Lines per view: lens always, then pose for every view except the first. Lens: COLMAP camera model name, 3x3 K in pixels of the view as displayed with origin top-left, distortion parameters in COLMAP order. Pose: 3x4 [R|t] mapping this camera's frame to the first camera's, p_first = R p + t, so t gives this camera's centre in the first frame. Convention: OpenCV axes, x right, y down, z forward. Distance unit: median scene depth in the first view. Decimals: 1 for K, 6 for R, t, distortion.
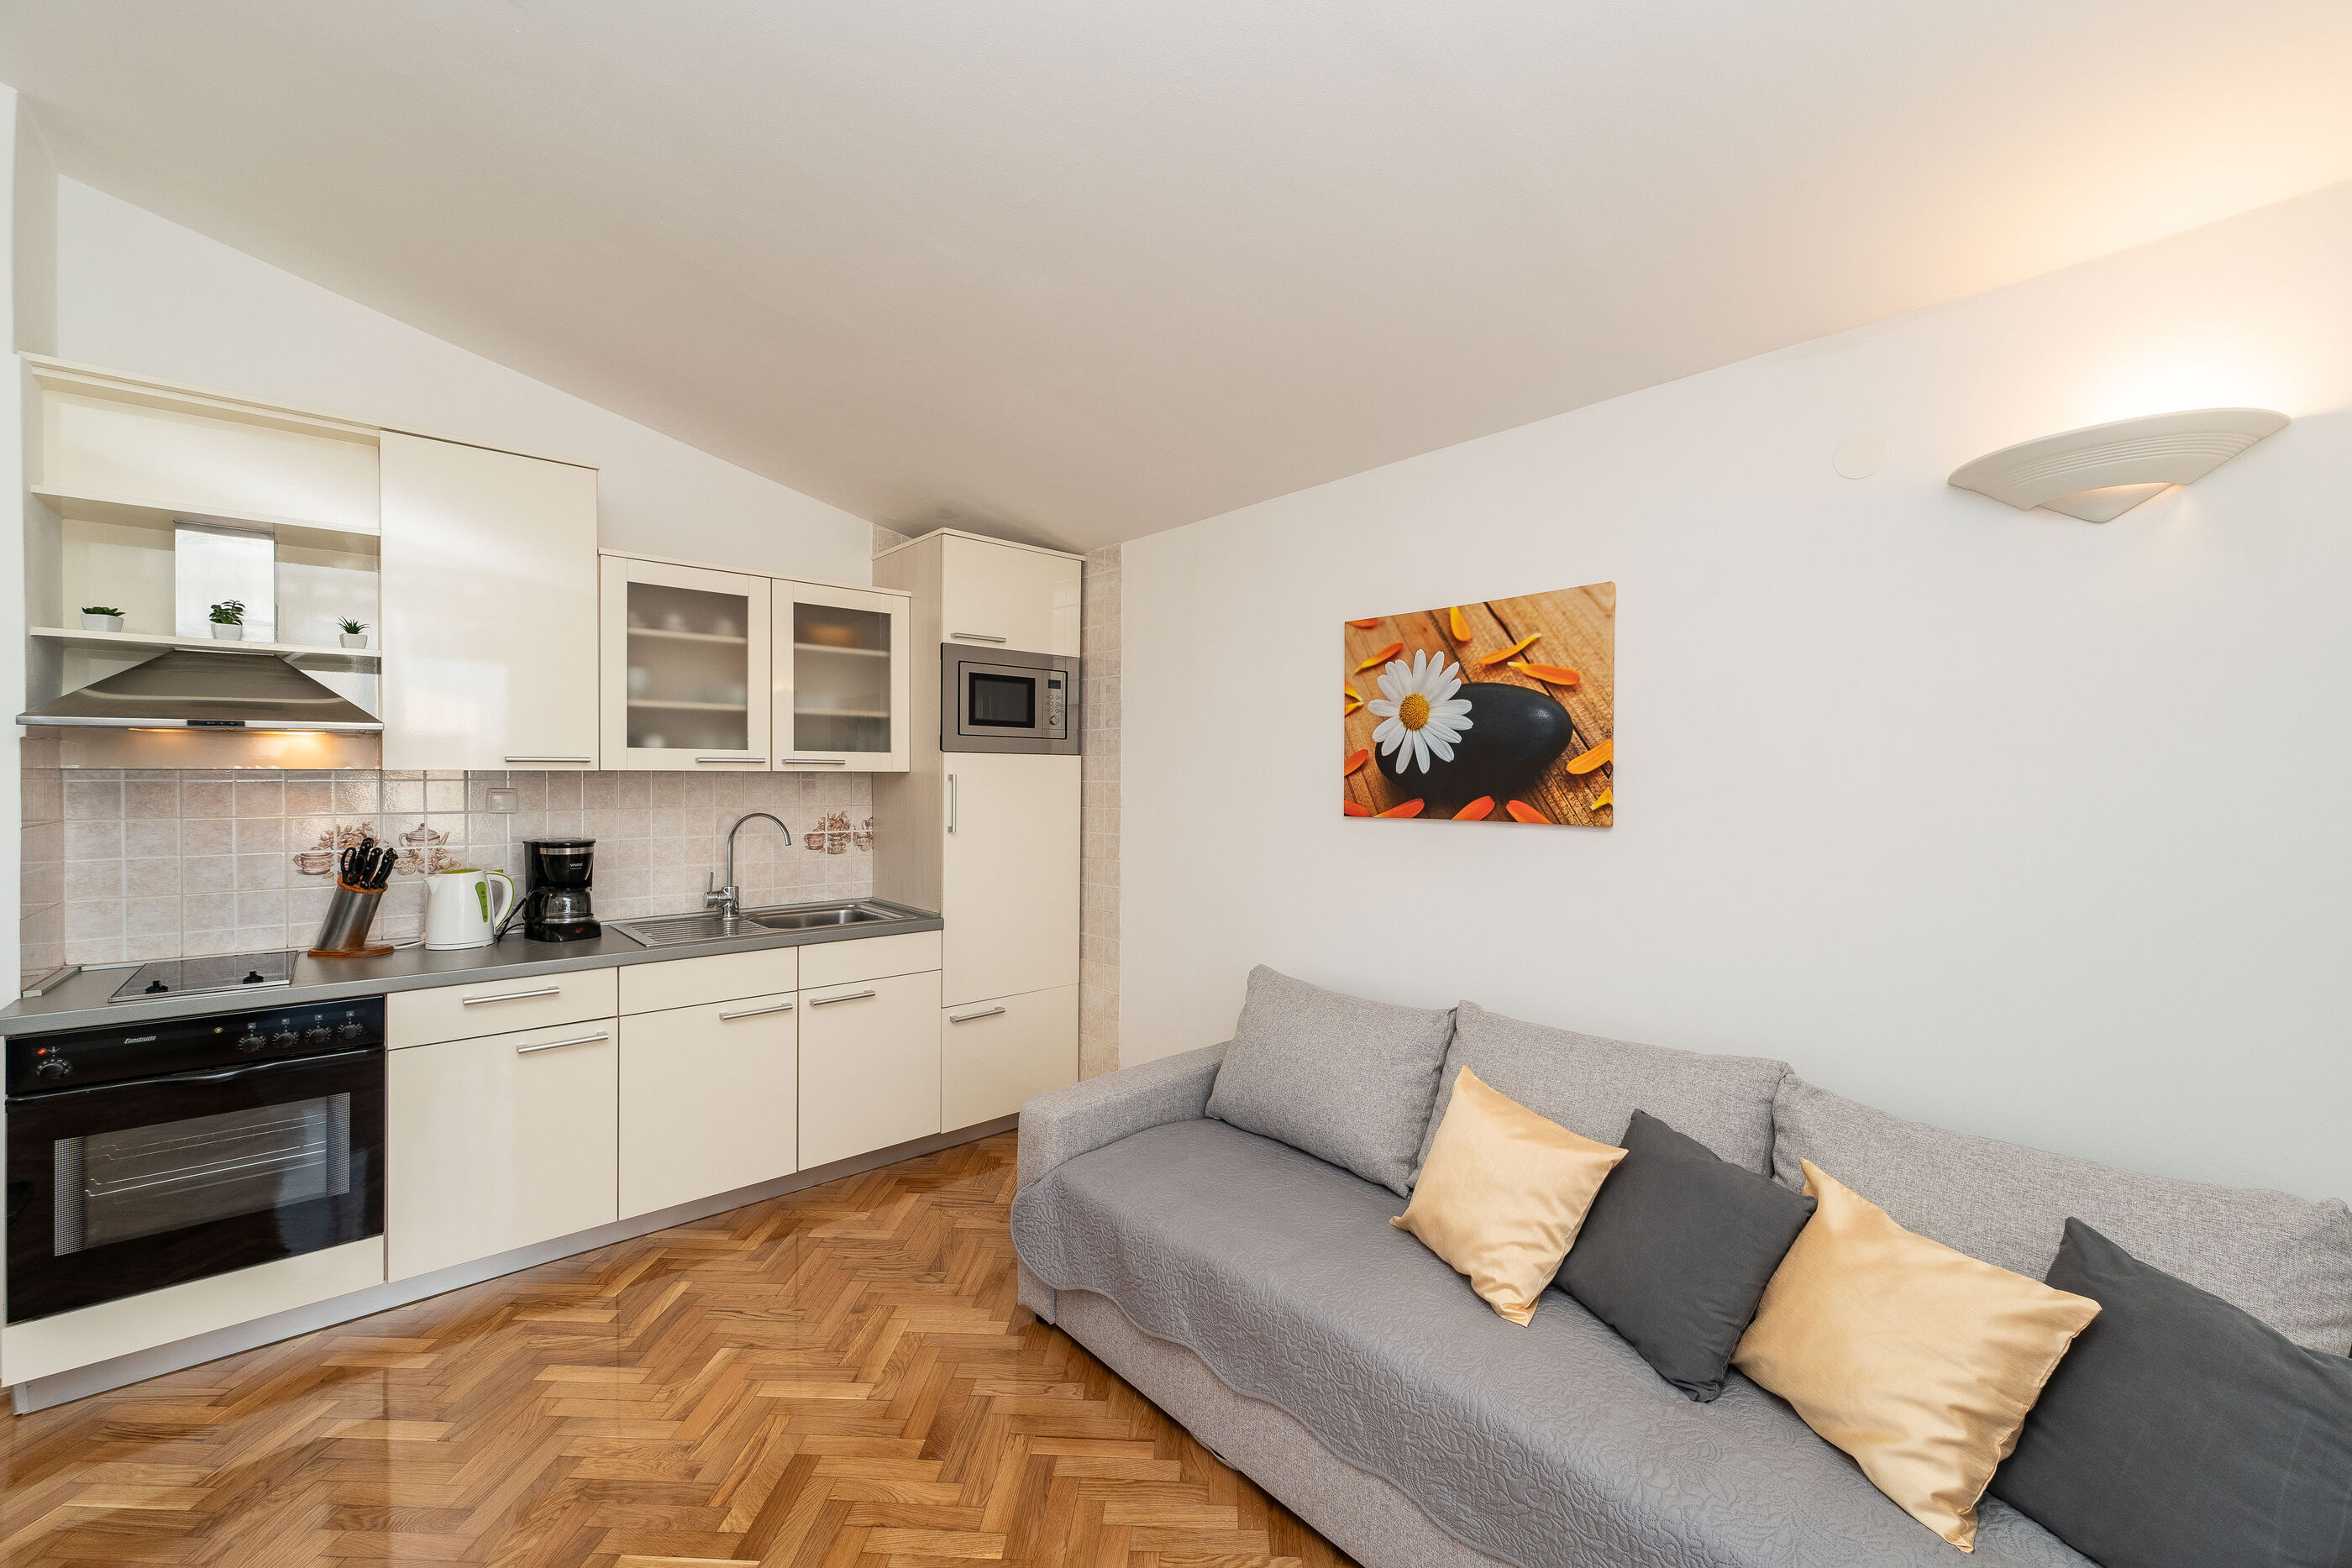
lens RADIAL K [[930.0, 0, 1174.6], [0, 930.0, 782.4], [0, 0, 1]] dist [0.000252, -0.000086]
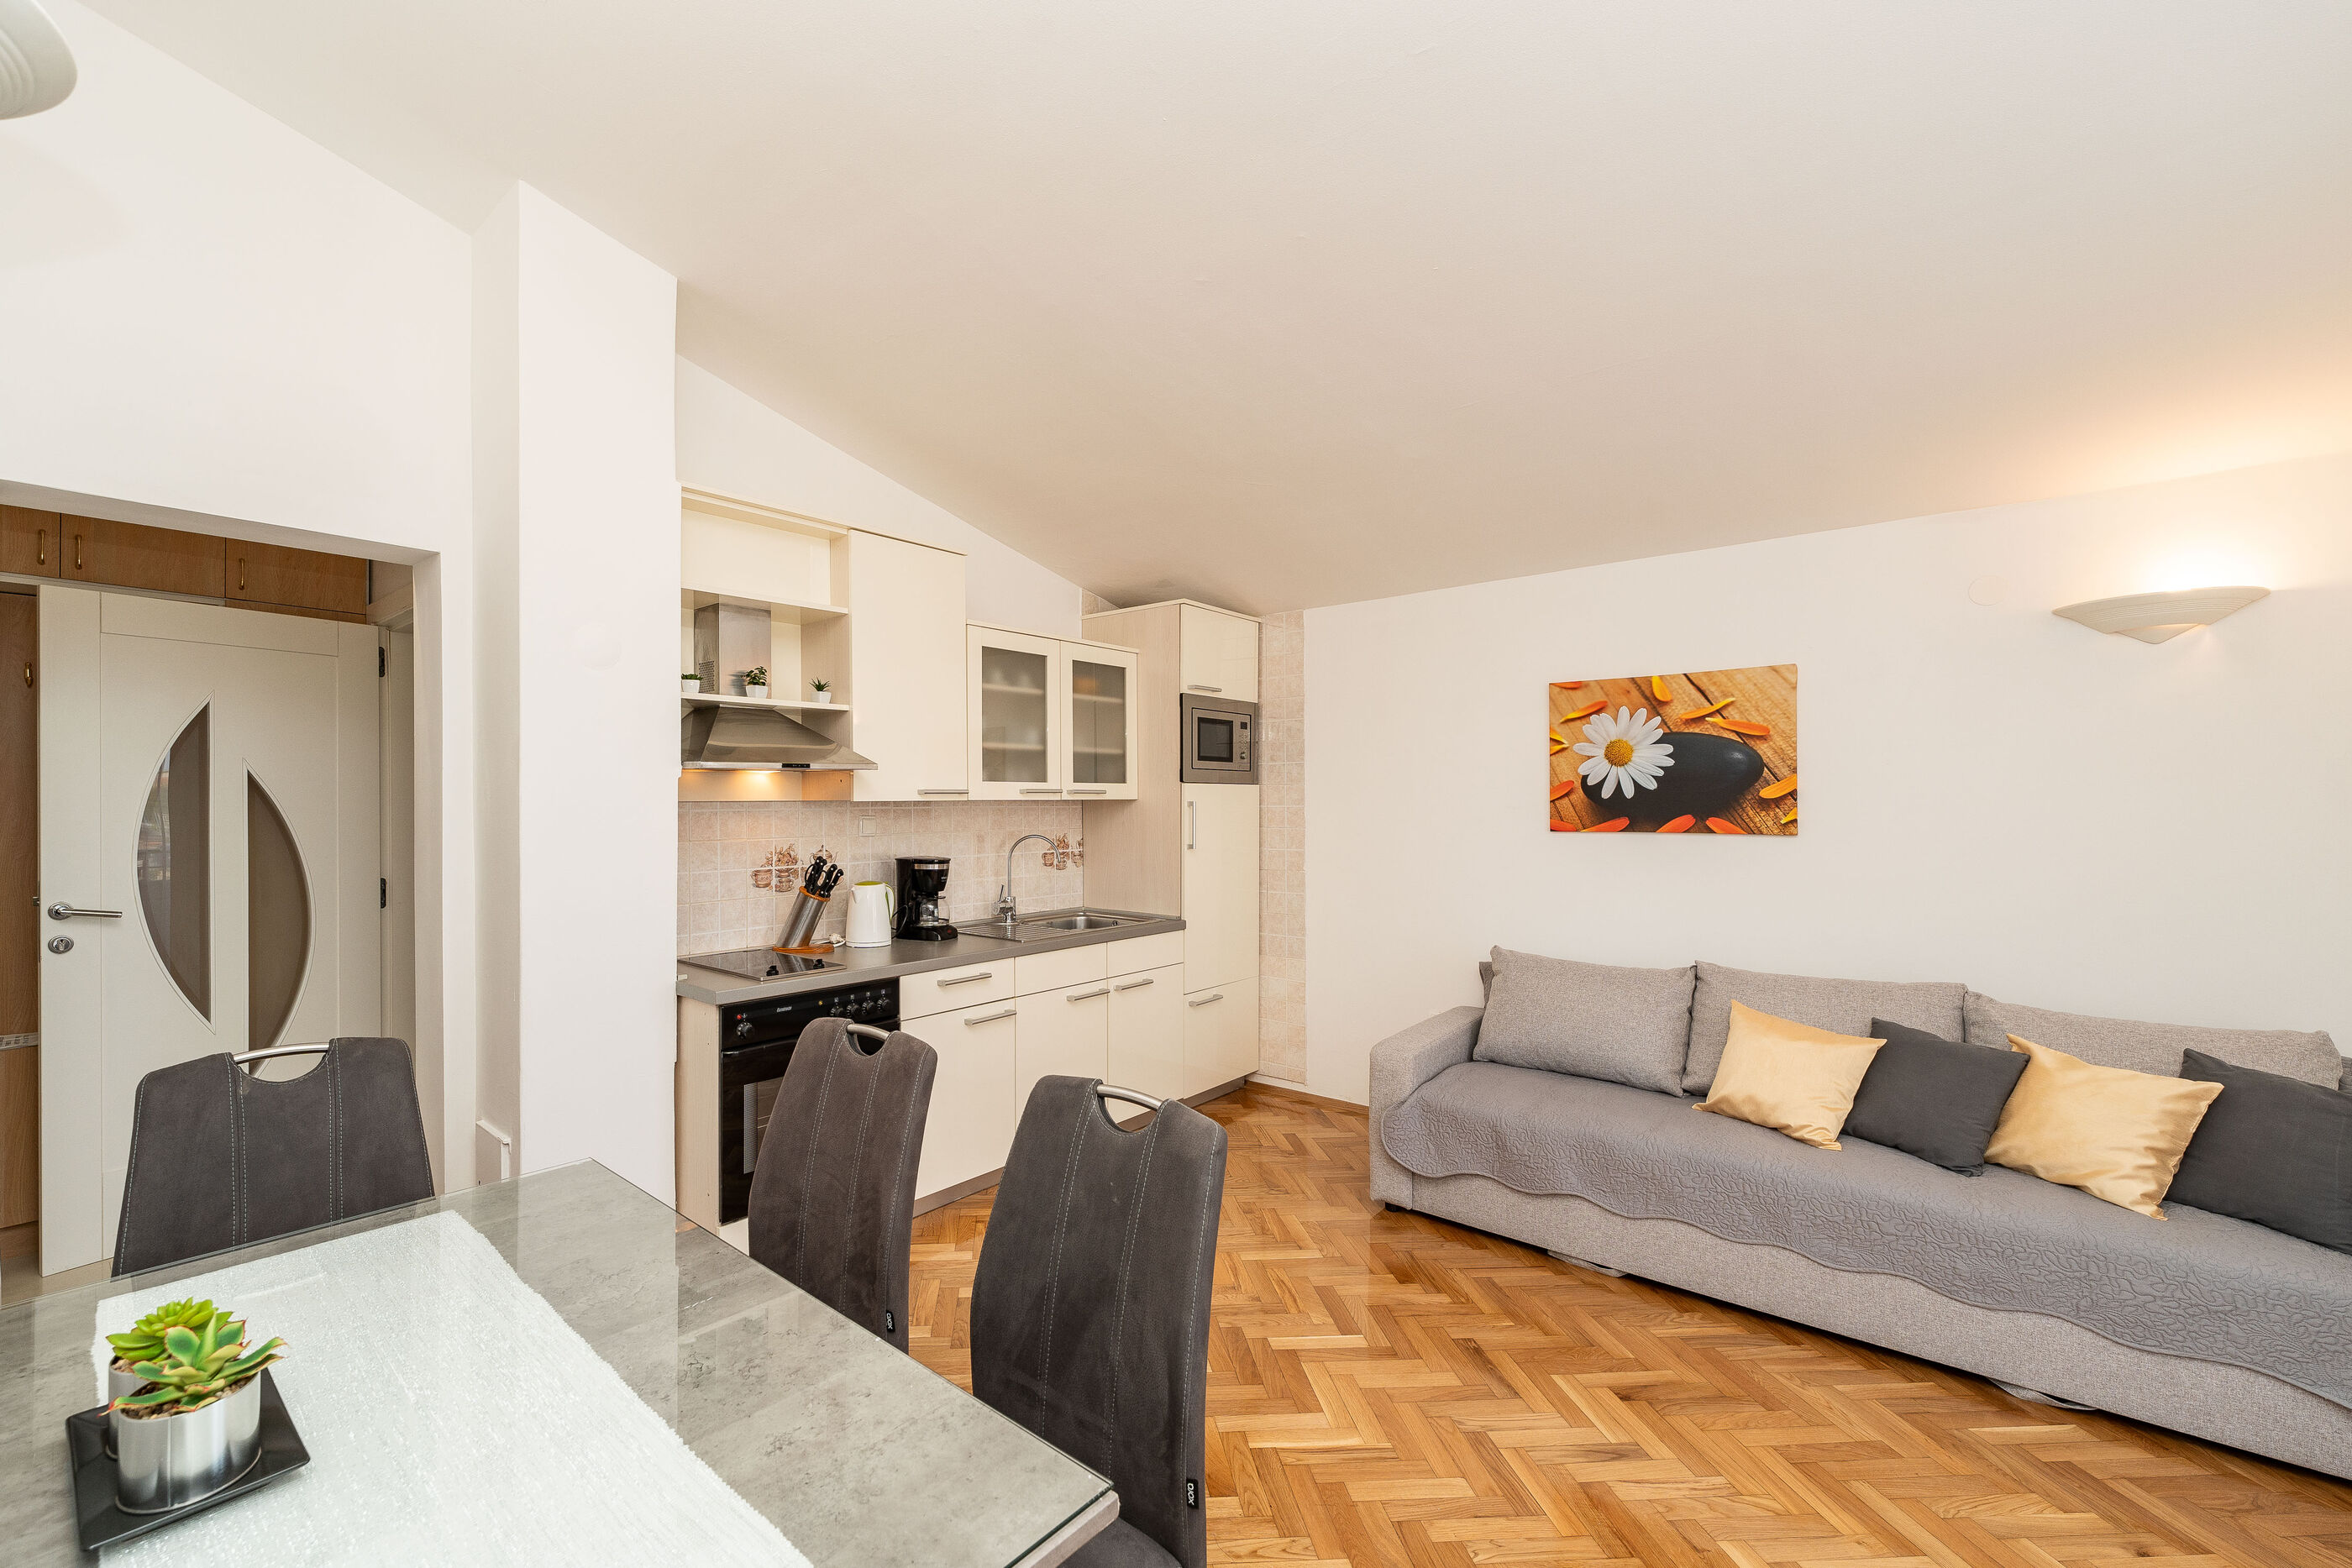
lens RADIAL K [[971.8, 0, 1076.3], [0, 971.8, 796.4], [0, 0, 1]] dist [-0.000294, 0.000434]
pose [[0.994782, -0.006092, 0.101842, -0.678274], [0.007208, 0.999918, -0.010588, -0.003378], [-0.101770, 0.011267, 0.994744, -0.322475]]
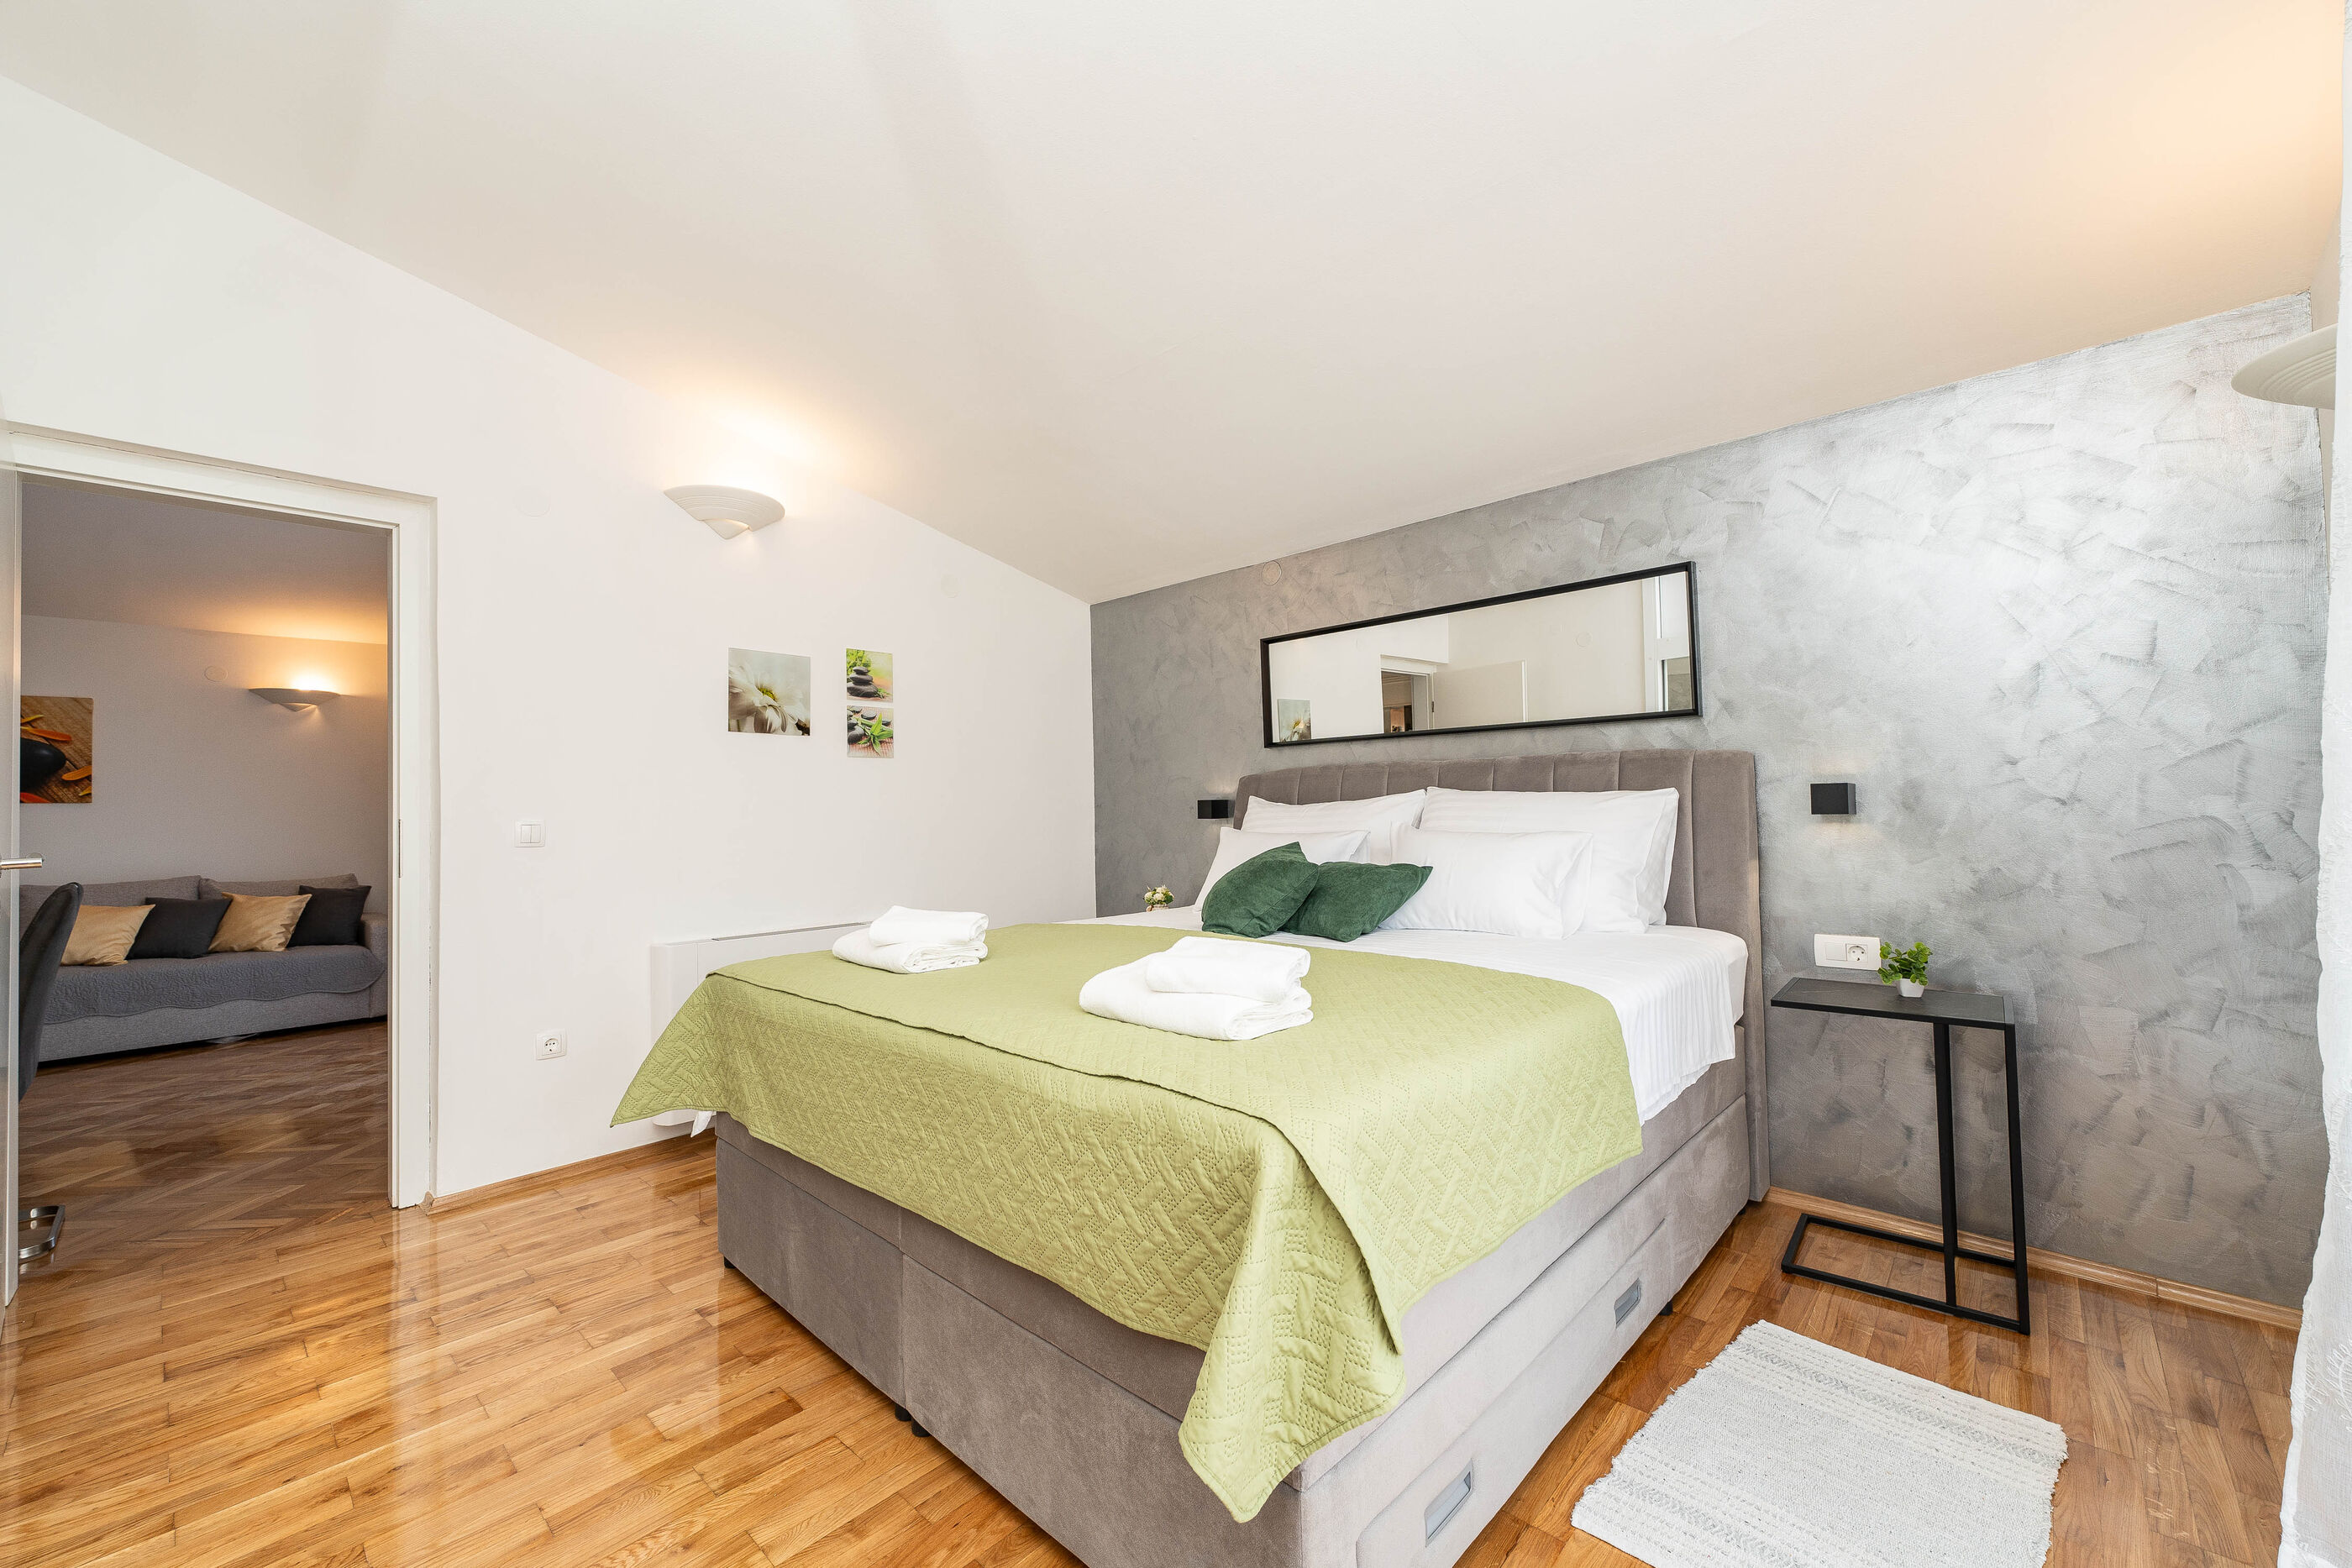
lens RADIAL K [[930.0, 0, 1191.5], [0, 930.0, 781.1], [0, 0, 1]] dist [0.000252, -0.000086]
pose [[-0.086637, 0.016307, 0.996106, -1.827950], [0.020814, 0.999677, -0.014555, 0.074287], [-0.996022, 0.019472, -0.086948, -1.353320]]
